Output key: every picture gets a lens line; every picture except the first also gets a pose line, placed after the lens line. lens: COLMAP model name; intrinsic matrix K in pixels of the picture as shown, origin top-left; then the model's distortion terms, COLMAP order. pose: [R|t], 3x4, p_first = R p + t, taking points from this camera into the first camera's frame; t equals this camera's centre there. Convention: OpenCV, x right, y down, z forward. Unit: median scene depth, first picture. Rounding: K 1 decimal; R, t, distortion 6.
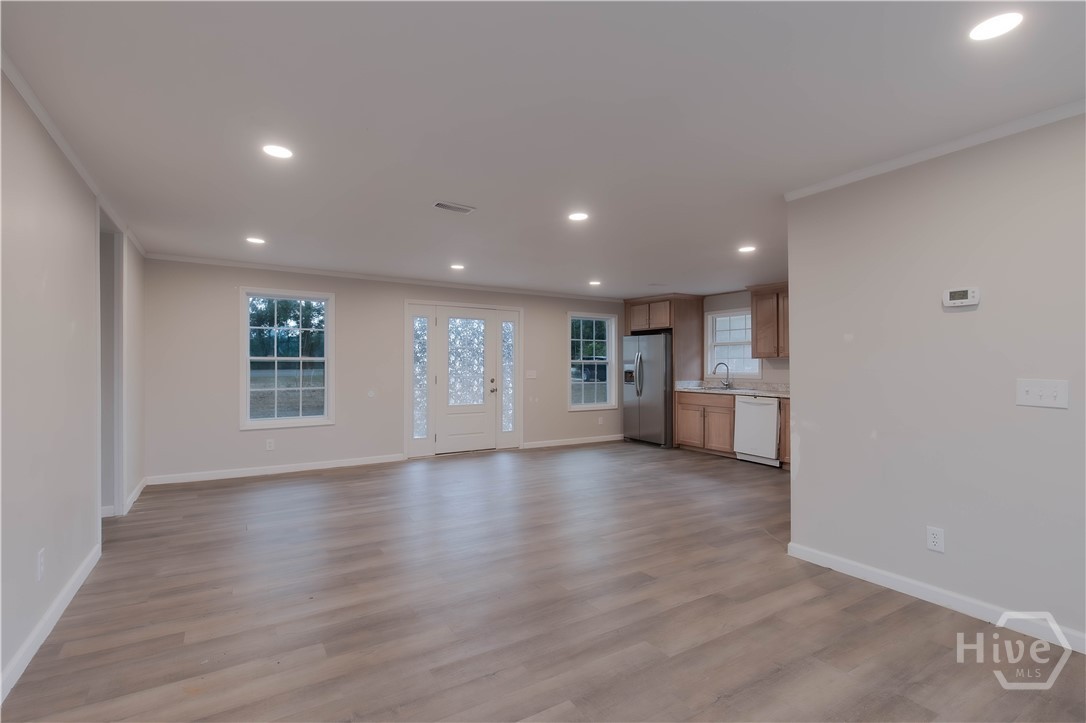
lens RADIAL K [[495.4, 0, 535.7], [0, 495.4, 365.3], [0, 0, 1]] dist [0.003453, 0.000978]
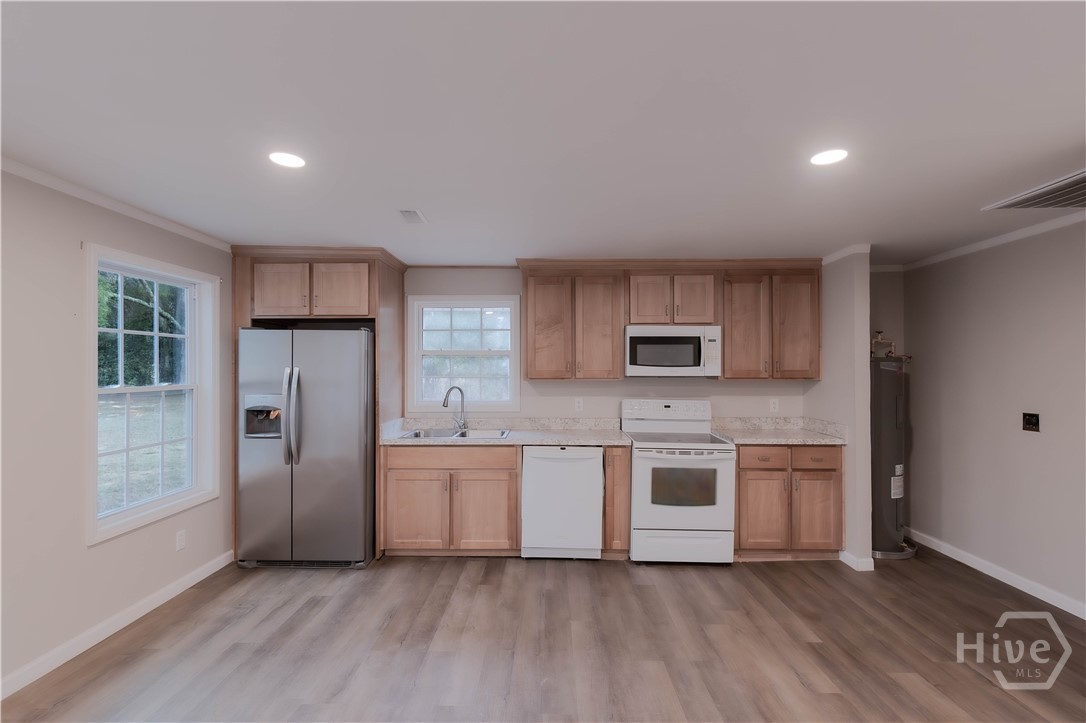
lens RADIAL K [[495.4, 0, 543.8], [0, 495.4, 361.1], [0, 0, 1]] dist [0.003453, 0.000978]
pose [[0.533068, 0.007196, 0.846042, -0.054411], [0.000681, 0.999960, -0.008935, -0.027992], [-0.846072, 0.005339, 0.533041, 0.589879]]
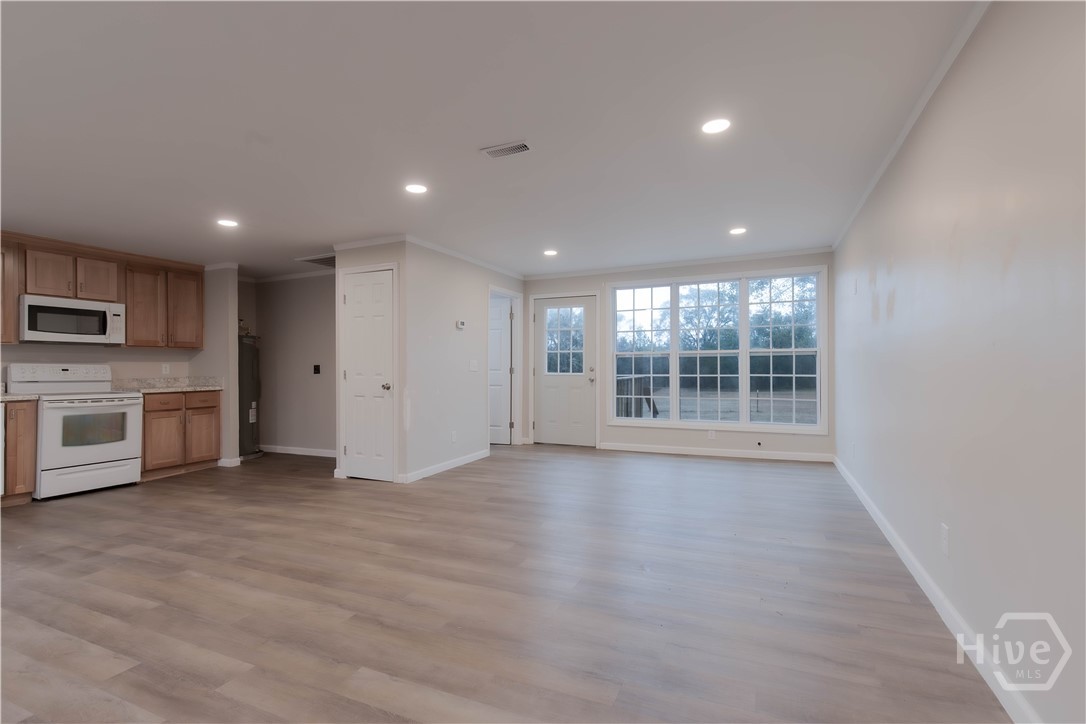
lens RADIAL K [[495.4, 0, 543.9], [0, 495.4, 366.2], [0, 0, 1]] dist [0.003453, 0.000978]
pose [[-0.571888, 0.001014, 0.820331, -0.387823], [0.006070, 0.999977, 0.002996, 0.015351], [-0.820309, 0.006693, -0.571881, 0.630052]]
